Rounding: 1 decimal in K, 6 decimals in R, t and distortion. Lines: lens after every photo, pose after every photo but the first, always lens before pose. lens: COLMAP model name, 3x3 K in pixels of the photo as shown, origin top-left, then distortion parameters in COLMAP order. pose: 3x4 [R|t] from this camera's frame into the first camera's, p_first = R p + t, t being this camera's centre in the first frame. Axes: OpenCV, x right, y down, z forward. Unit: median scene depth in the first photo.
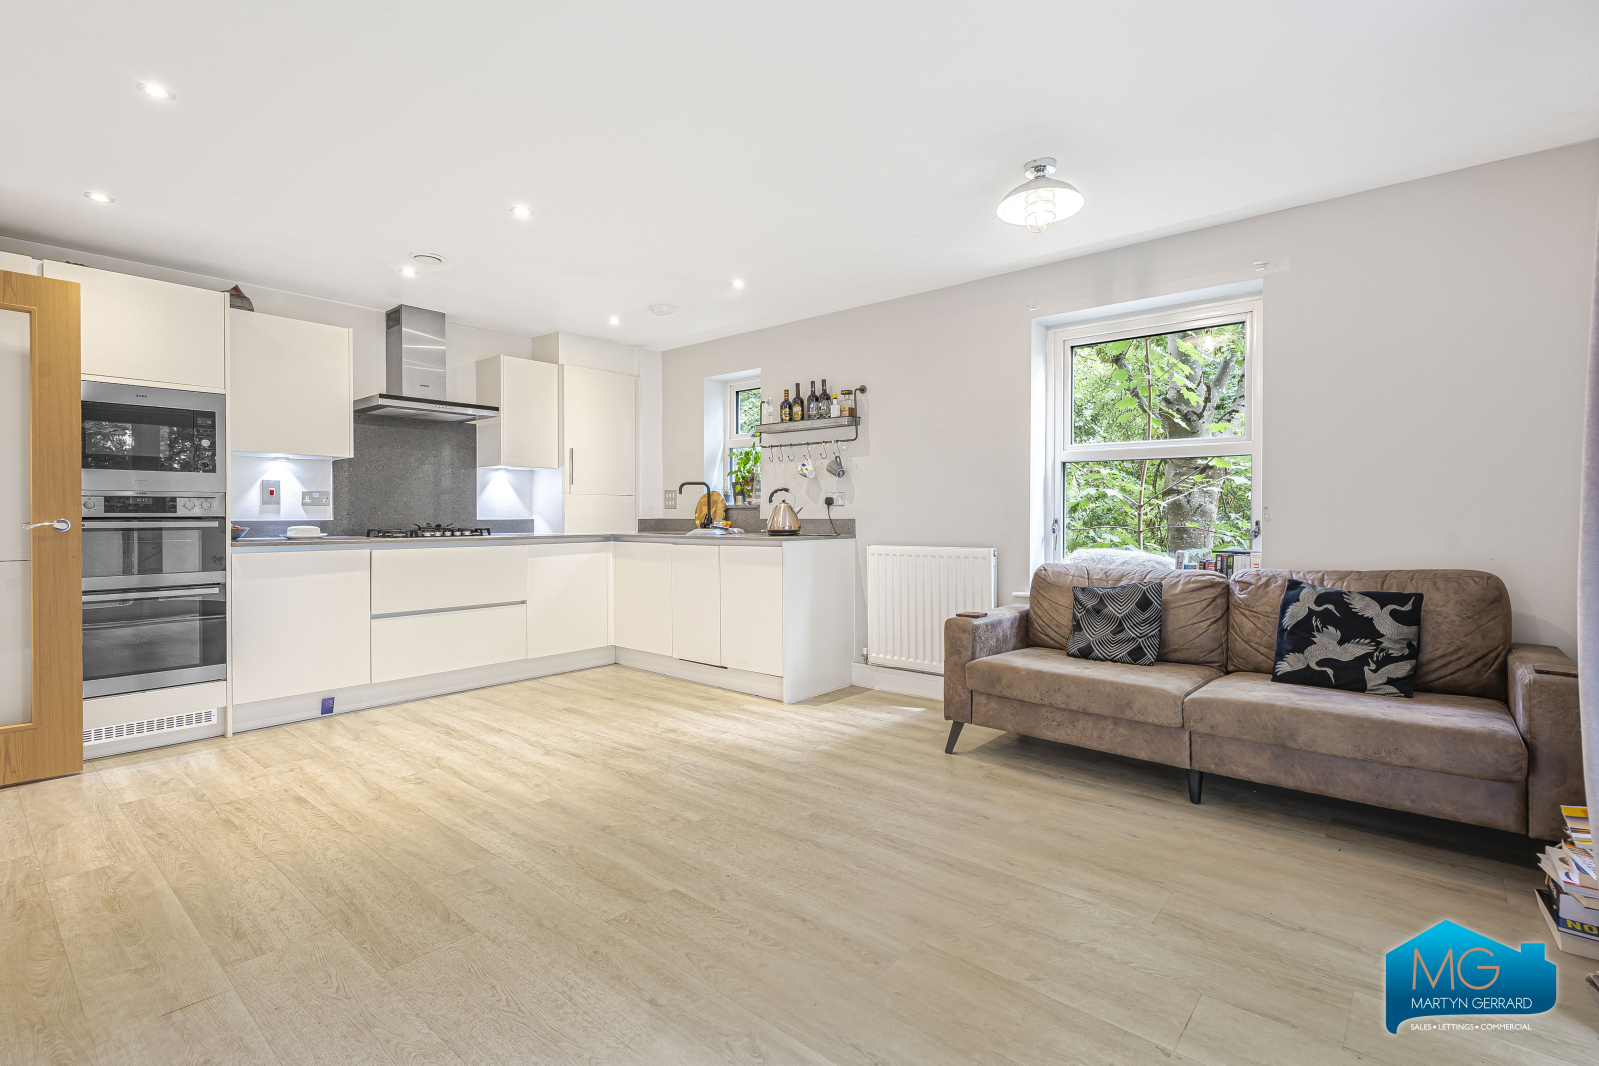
lens RADIAL K [[730.7, 0, 802.2], [0, 730.7, 528.3], [0, 0, 1]] dist [-0.003577, -0.001158]
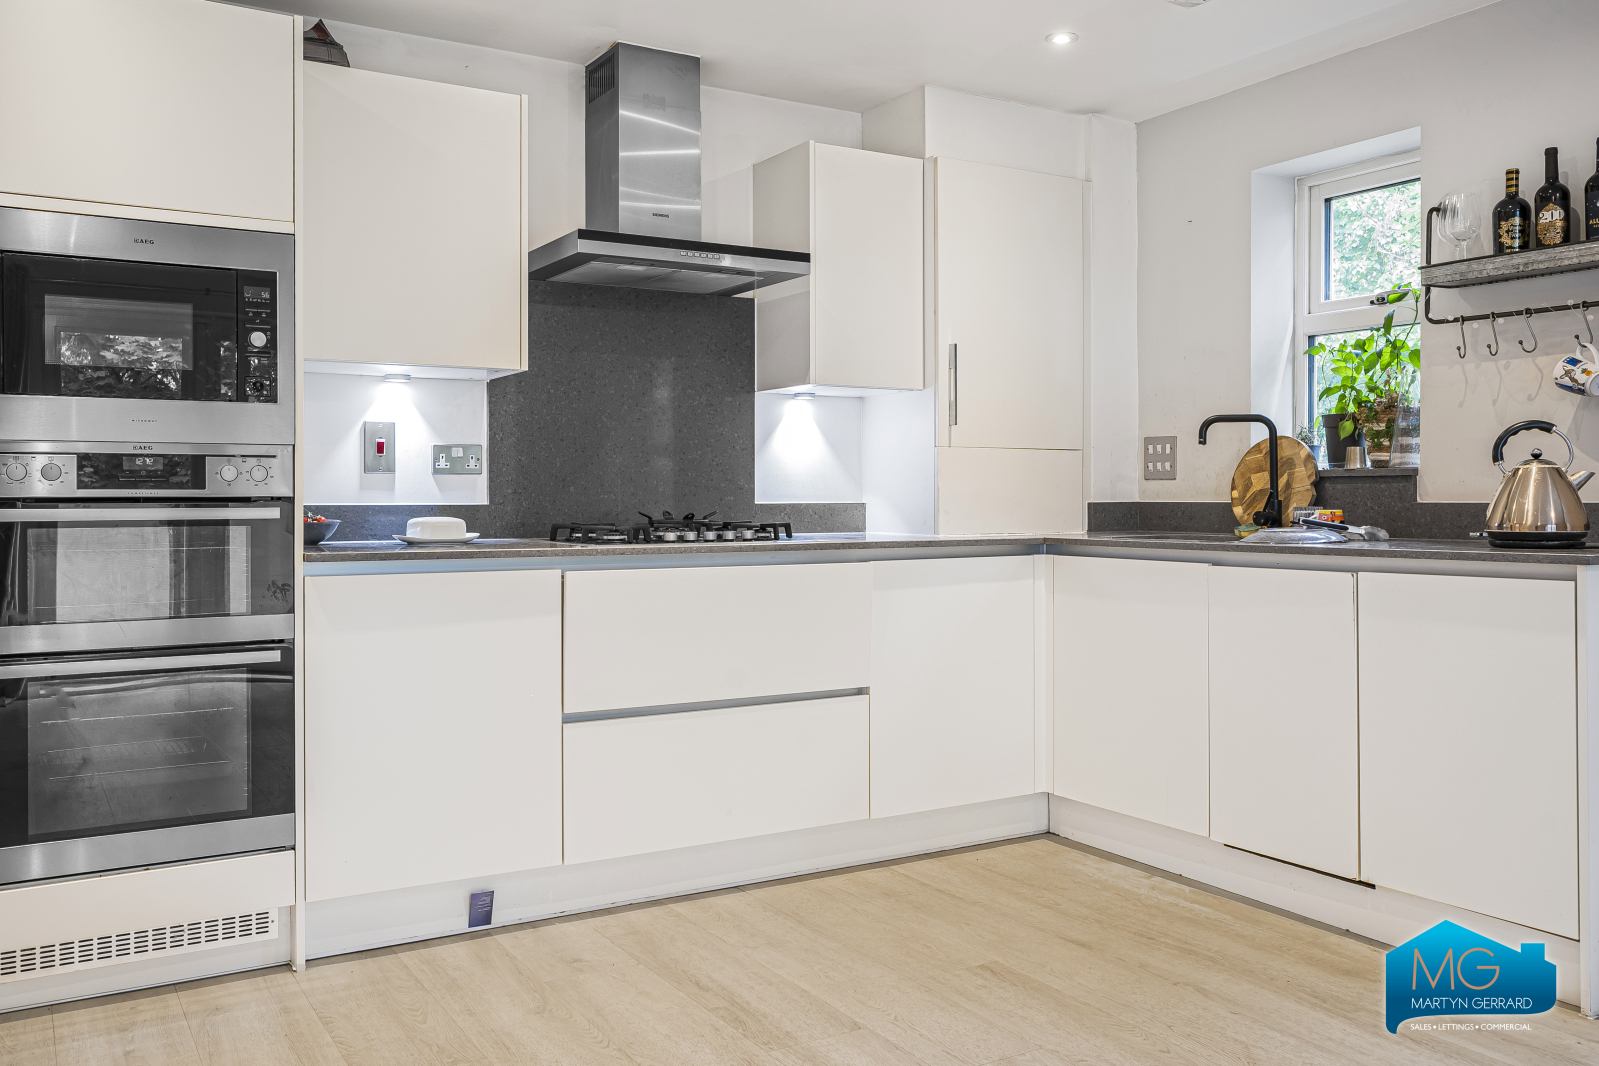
lens RADIAL K [[1323.8, 0, 798.7], [0, 1323.8, 530.0], [0, 0, 1]] dist [-0.041283, 0.005605]
pose [[0.946337, 0.007787, -0.323087, -0.166868], [-0.005237, 0.999948, 0.008762, -0.003211], [0.323138, -0.006600, 0.946329, 0.240594]]
